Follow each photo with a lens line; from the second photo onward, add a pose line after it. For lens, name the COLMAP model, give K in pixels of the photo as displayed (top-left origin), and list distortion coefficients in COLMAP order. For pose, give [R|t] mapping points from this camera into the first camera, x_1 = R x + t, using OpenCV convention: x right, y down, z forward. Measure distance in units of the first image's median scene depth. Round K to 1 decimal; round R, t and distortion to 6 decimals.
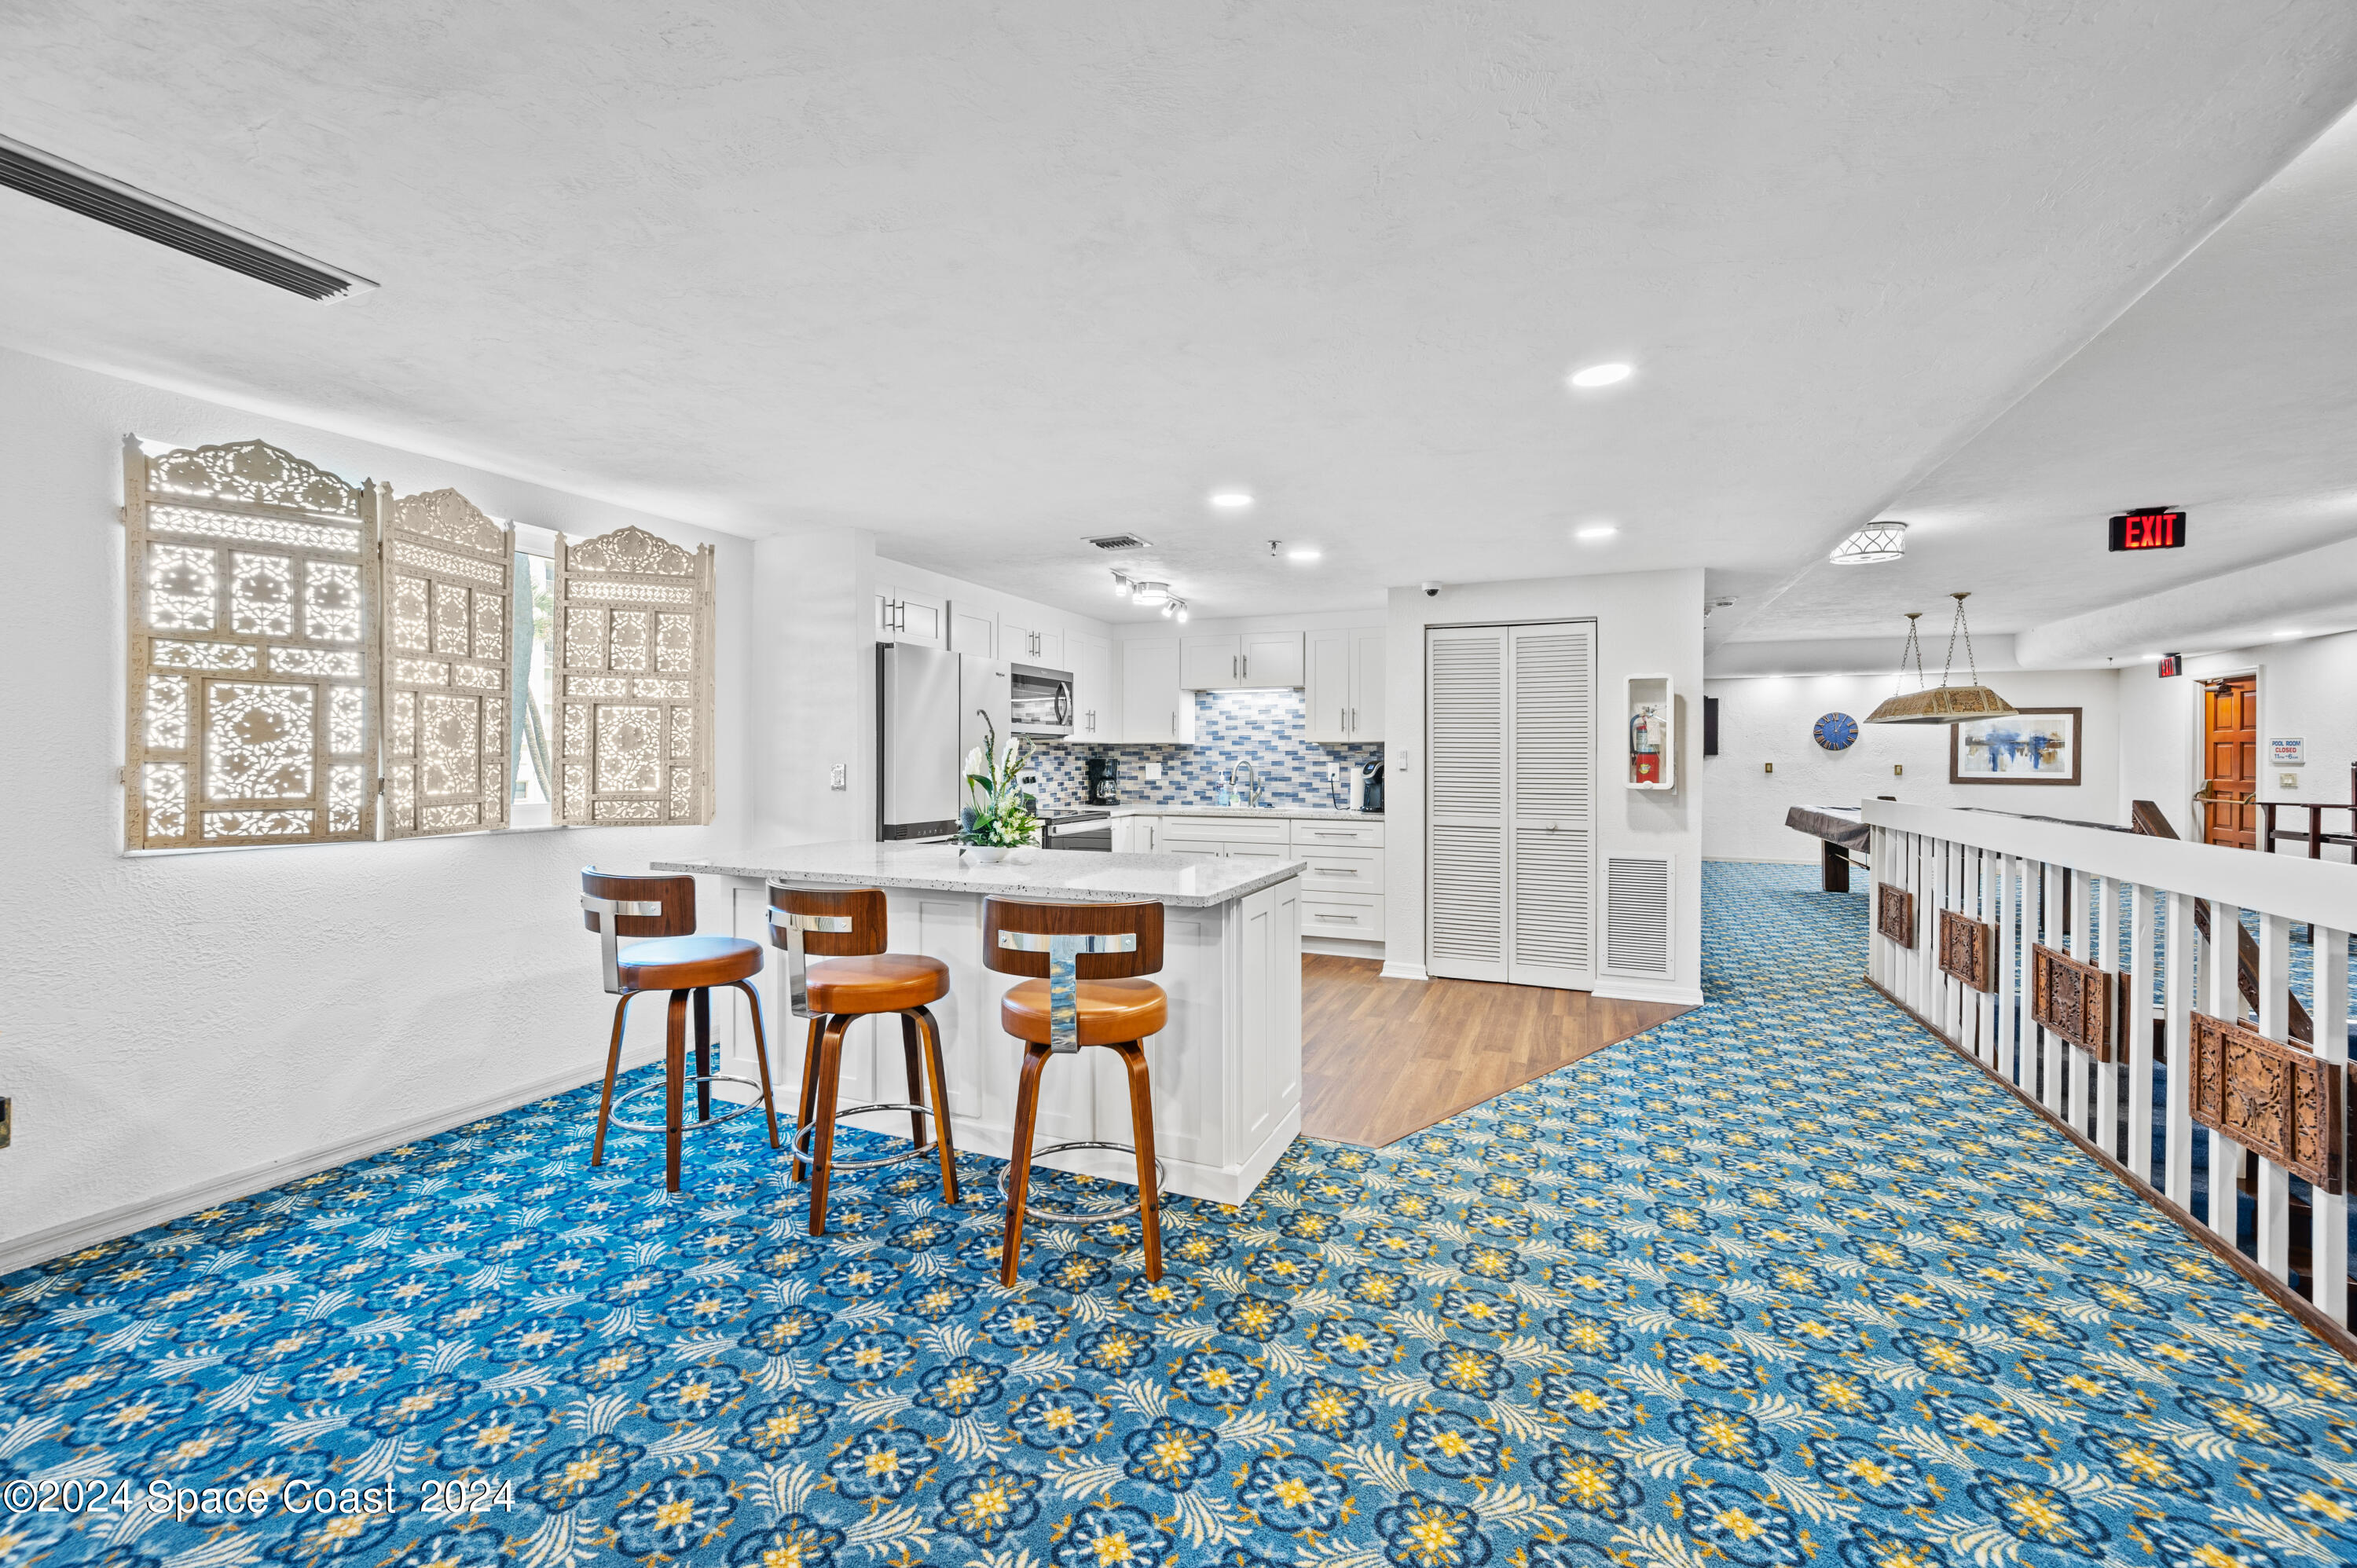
lens RADIAL K [[929.1, 0, 1185.8], [0, 929.1, 788.4], [0, 0, 1]] dist [-0.001353, 0.000468]
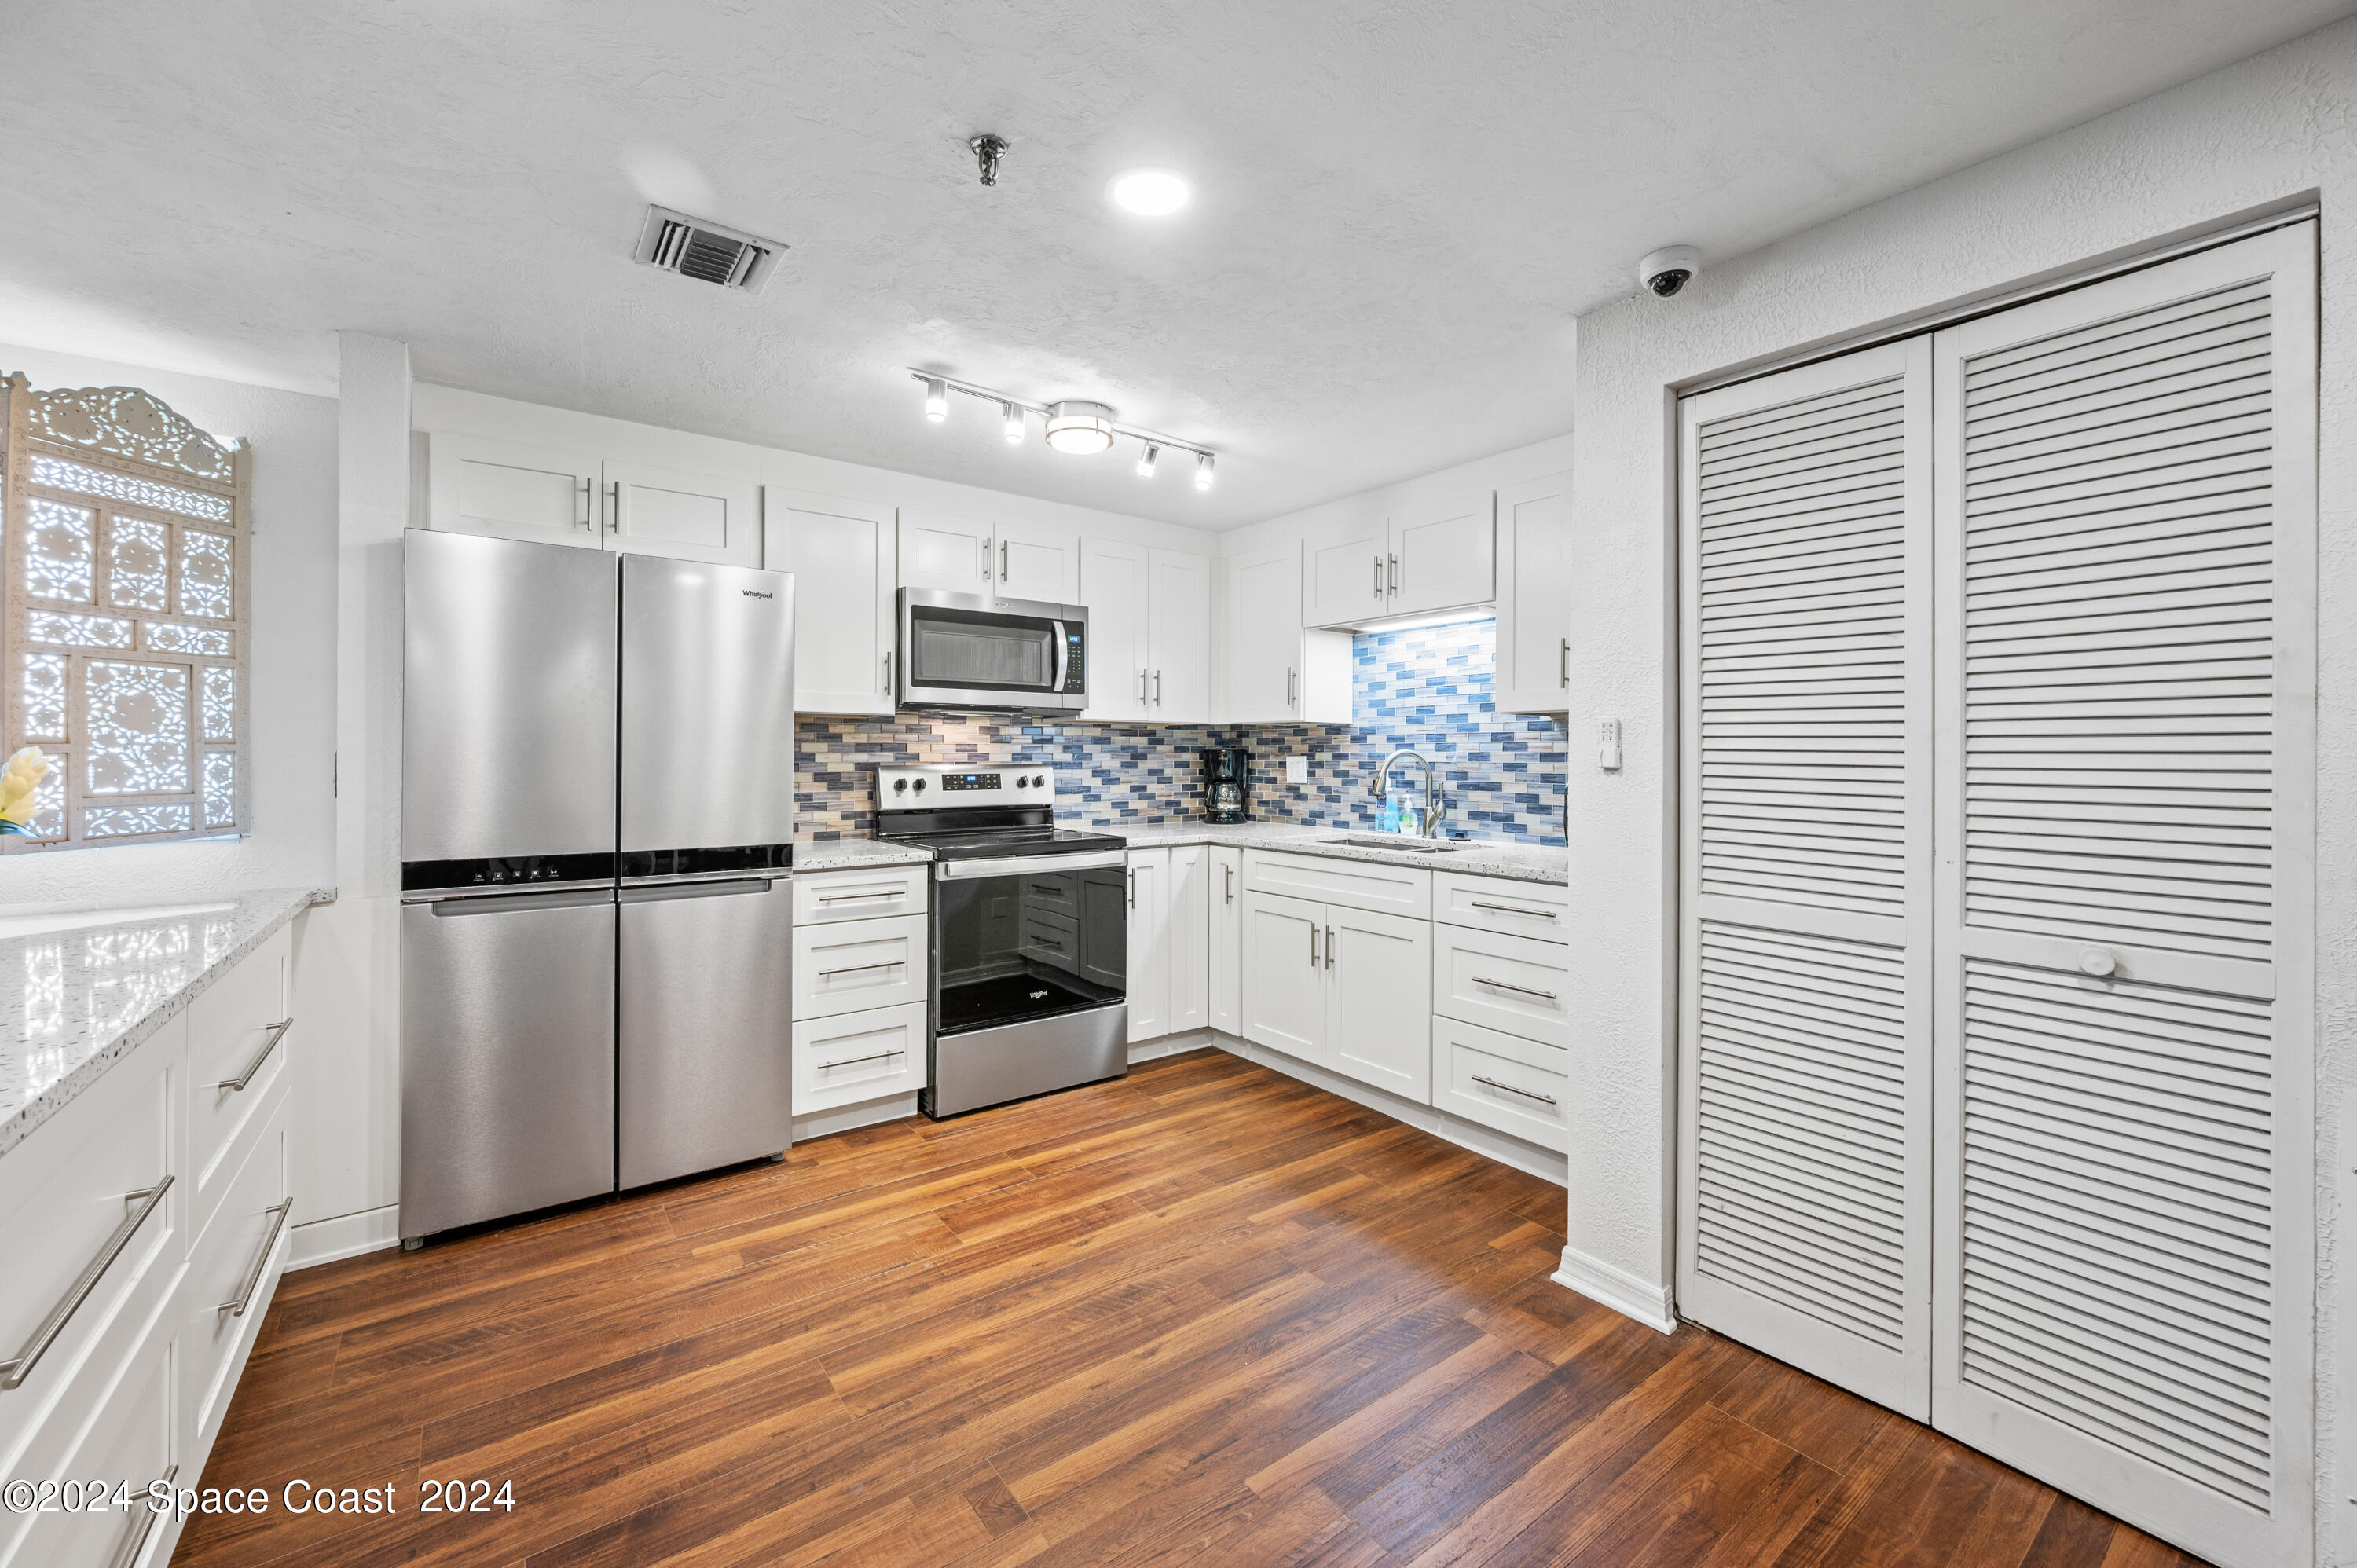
lens RADIAL K [[938.9, 0, 1184.7], [0, 938.9, 775.2], [0, 0, 1]] dist [-0.000794, 0.000202]
pose [[0.866469, 0.011523, -0.499097, 0.223963], [-0.017994, 0.999805, -0.008156, -0.009201], [0.498906, 0.016048, 0.866508, 0.460927]]
